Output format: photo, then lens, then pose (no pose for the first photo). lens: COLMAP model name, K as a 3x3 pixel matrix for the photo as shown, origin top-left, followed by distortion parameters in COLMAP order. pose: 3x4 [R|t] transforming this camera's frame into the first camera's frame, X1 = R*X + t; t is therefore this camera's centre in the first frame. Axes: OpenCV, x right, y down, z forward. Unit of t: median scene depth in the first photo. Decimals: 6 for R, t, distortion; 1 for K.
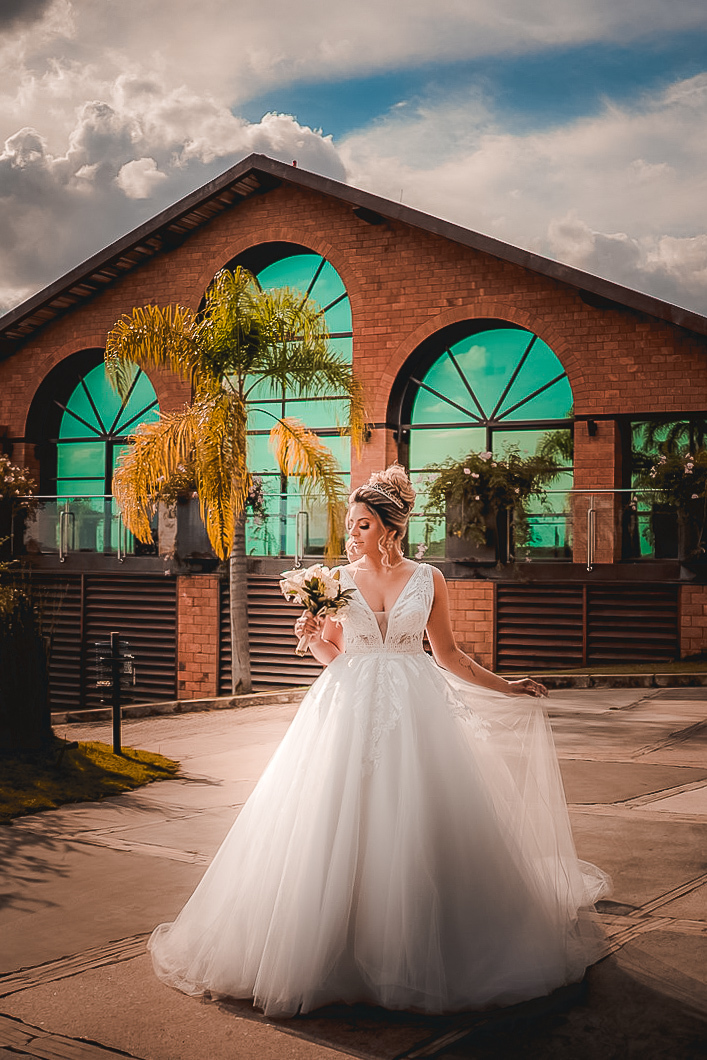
lens RADIAL K [[866.2, 0, 430.9], [0, 866.2, 525.4], [0, 0, 1]] dist [-0.155215, 0.031128]
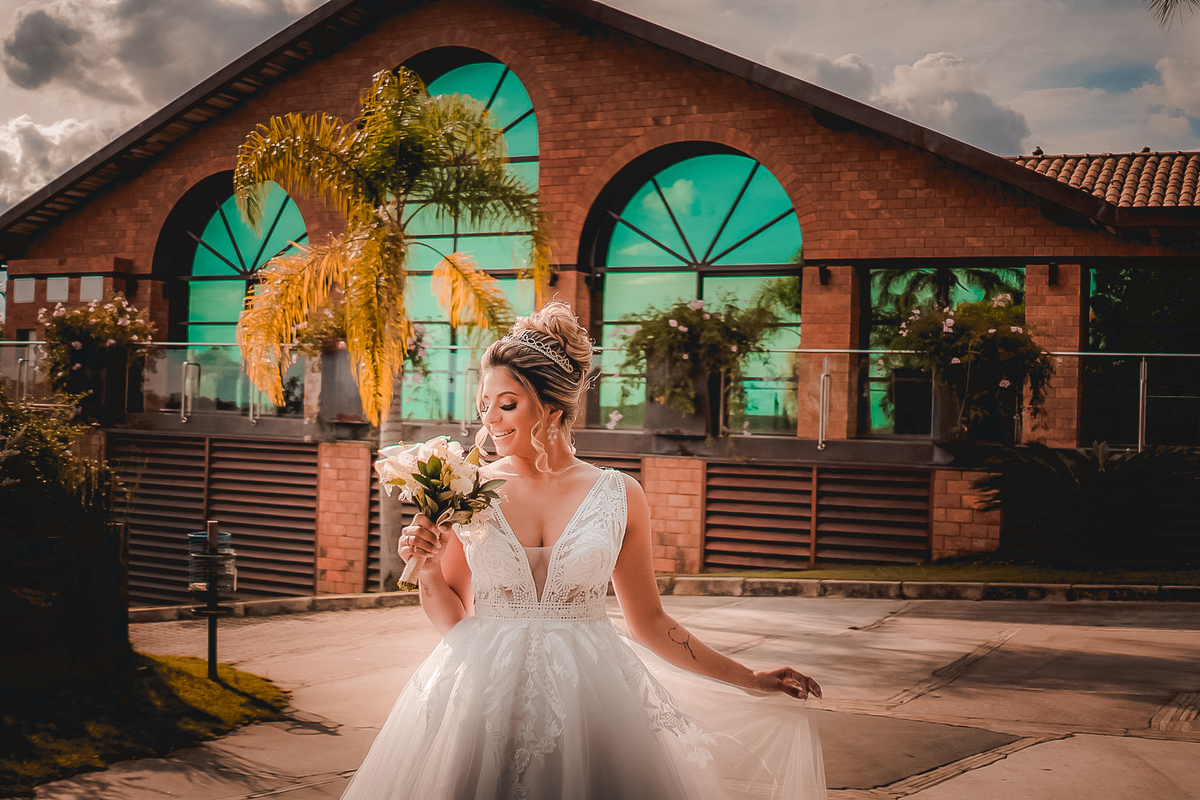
lens RADIAL K [[1449.5, 0, 560.2], [0, 1449.5, 432.7], [0, 0, 1]] dist [-0.140864, 0.003111]
pose [[0.998690, 0.023766, -0.045309, -0.000406], [-0.022797, 0.999503, 0.021786, 0.013758], [0.045804, -0.020725, 0.998735, -0.390422]]
